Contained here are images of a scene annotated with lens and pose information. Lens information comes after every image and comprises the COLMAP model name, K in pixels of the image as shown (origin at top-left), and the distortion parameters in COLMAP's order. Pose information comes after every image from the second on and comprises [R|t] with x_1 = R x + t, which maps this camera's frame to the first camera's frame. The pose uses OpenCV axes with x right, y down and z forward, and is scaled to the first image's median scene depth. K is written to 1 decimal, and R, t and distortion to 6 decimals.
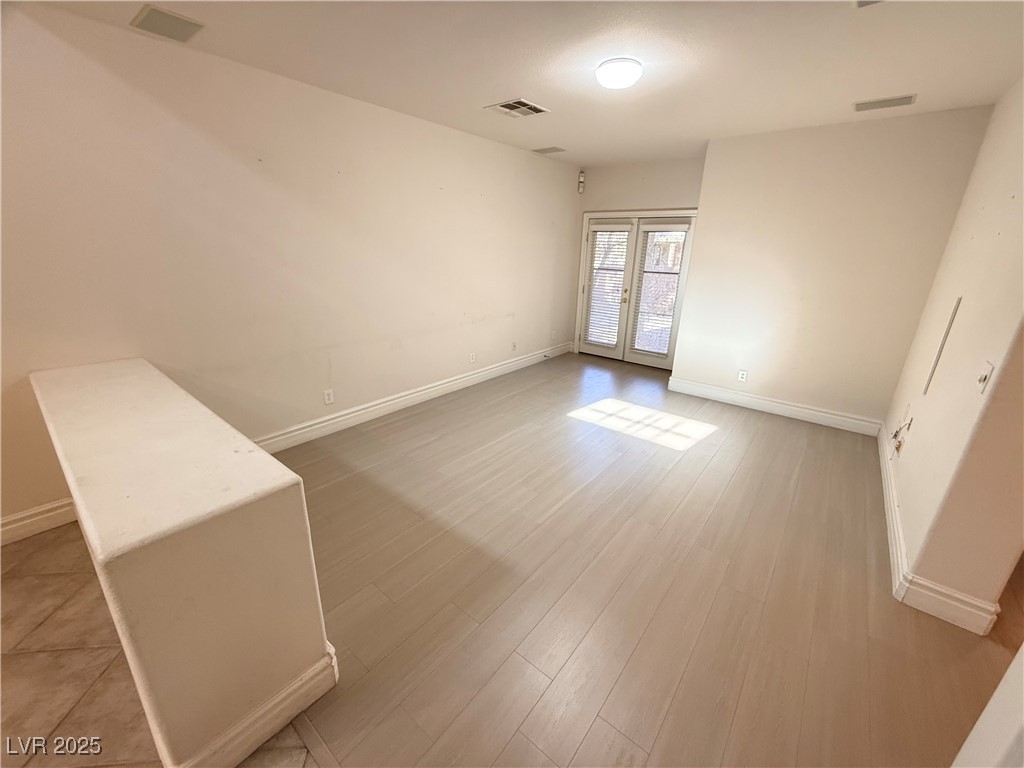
lens RADIAL K [[410.2, 0, 509.0], [0, 410.2, 381.9], [0, 0, 1]] dist [0.001477, 0.000840]
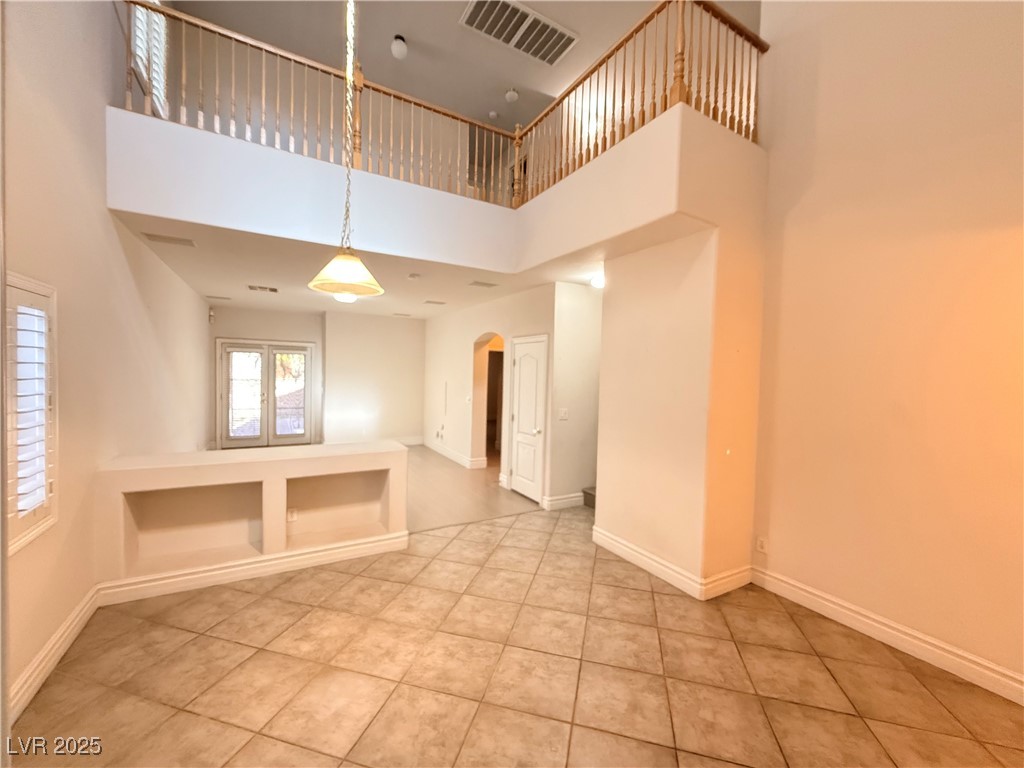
lens RADIAL K [[410.2, 0, 508.2], [0, 410.2, 386.8], [0, 0, 1]] dist [0.001477, 0.000840]
pose [[0.360948, -0.049697, 0.931261, -0.747276], [0.278000, 0.958913, -0.056578, 0.061874], [-0.890187, 0.279313, 0.359934, -0.243919]]
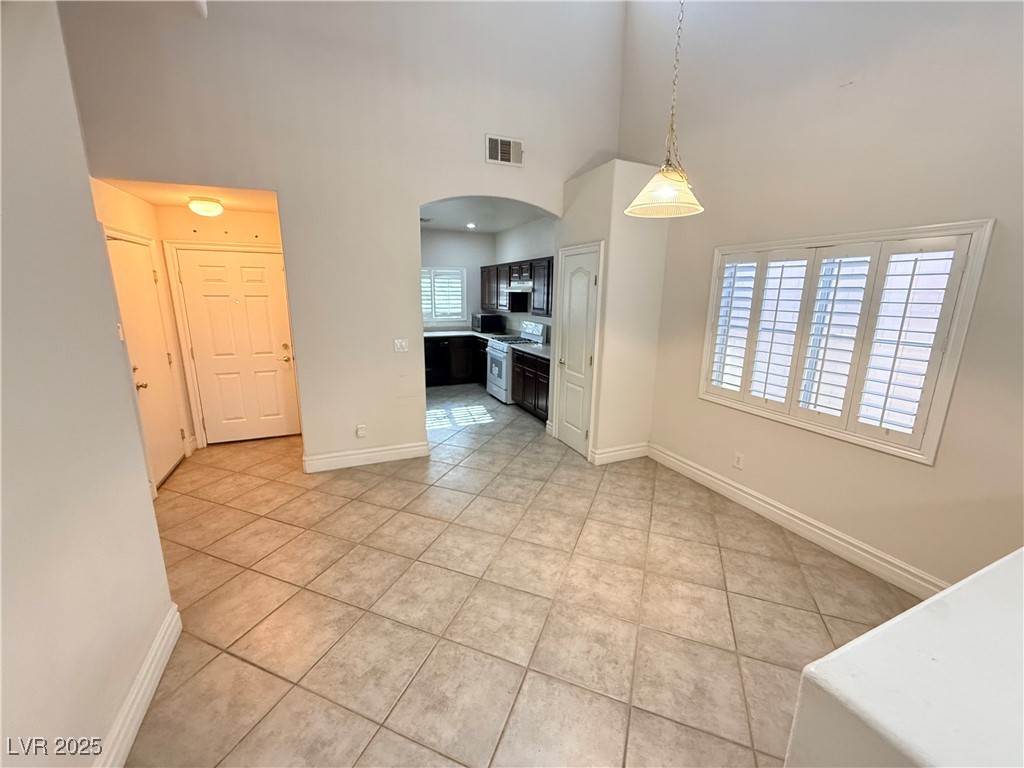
lens RADIAL K [[410.2, 0, 510.8], [0, 410.2, 383.1], [0, 0, 1]] dist [0.001477, 0.000840]
pose [[-0.457764, 0.169435, -0.872779, -0.006792], [-0.300349, 0.894489, 0.331179, -0.039157], [0.836805, 0.413740, -0.358576, 0.098626]]
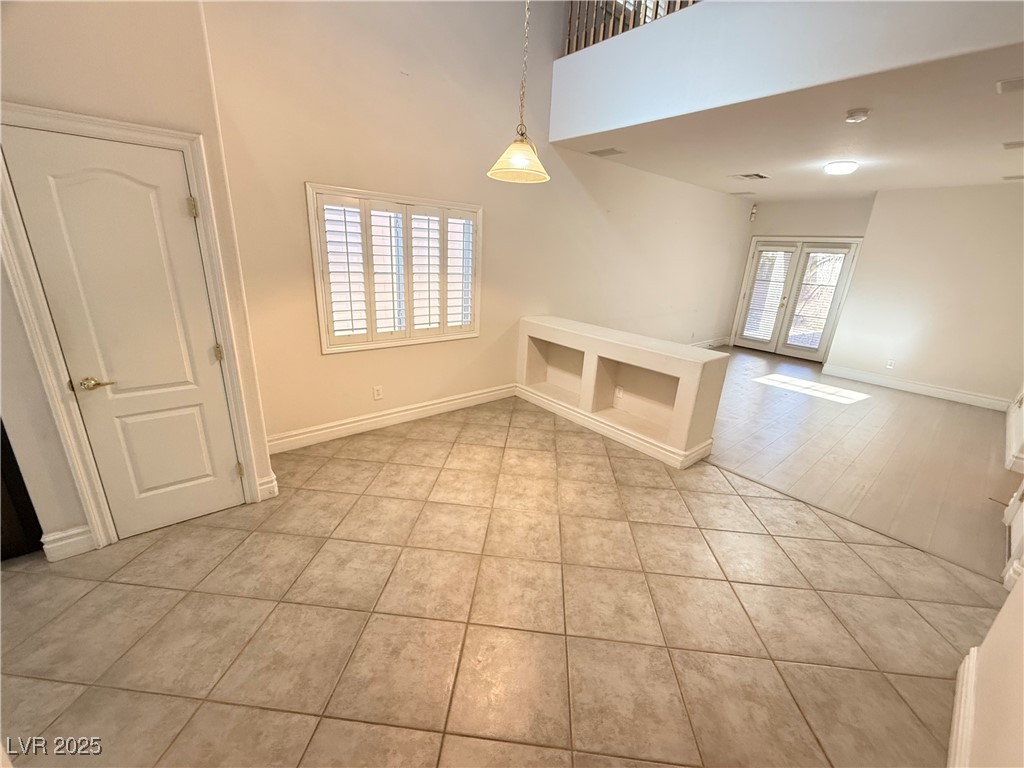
lens RADIAL K [[410.2, 0, 510.0], [0, 410.2, 380.8], [0, 0, 1]] dist [0.001477, 0.000840]
pose [[0.982164, 0.083729, -0.168353, -0.340241], [-0.086719, 0.996178, -0.010474, 0.130980], [0.166833, 0.024886, 0.985671, -0.424150]]
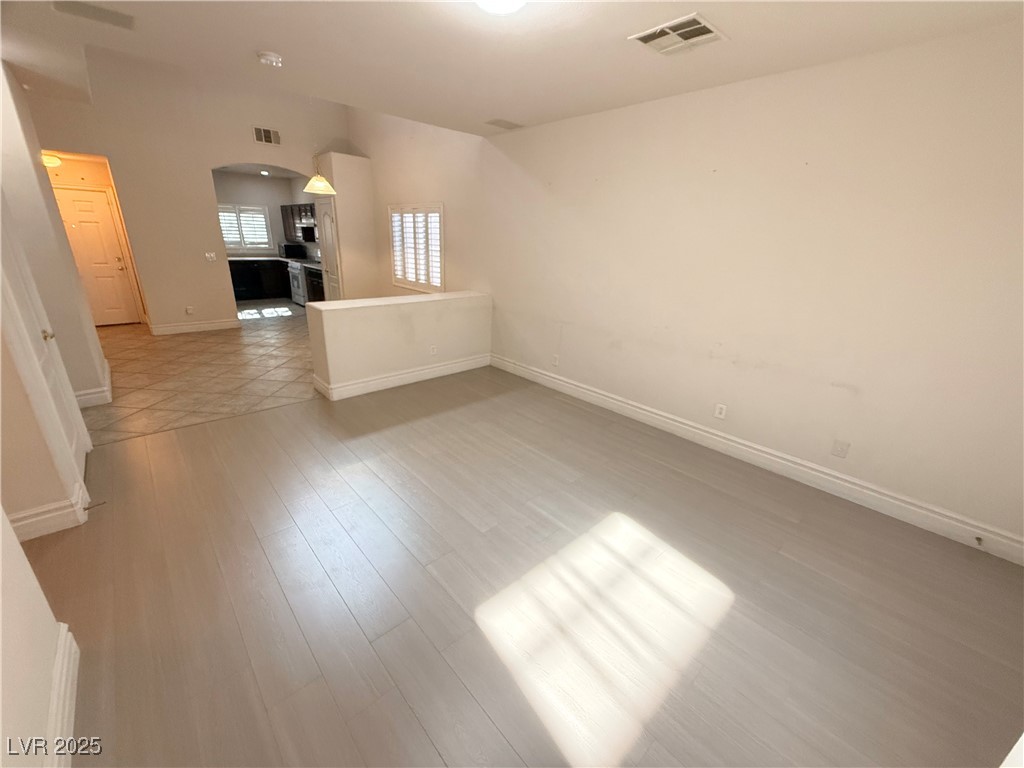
lens RADIAL K [[410.2, 0, 507.4], [0, 410.2, 382.7], [0, 0, 1]] dist [0.001477, 0.000840]
pose [[-0.149516, 0.310705, -0.938673, 0.533396], [-0.350238, 0.871149, 0.344141, -0.191470], [0.924650, 0.380214, -0.021430, 0.601729]]
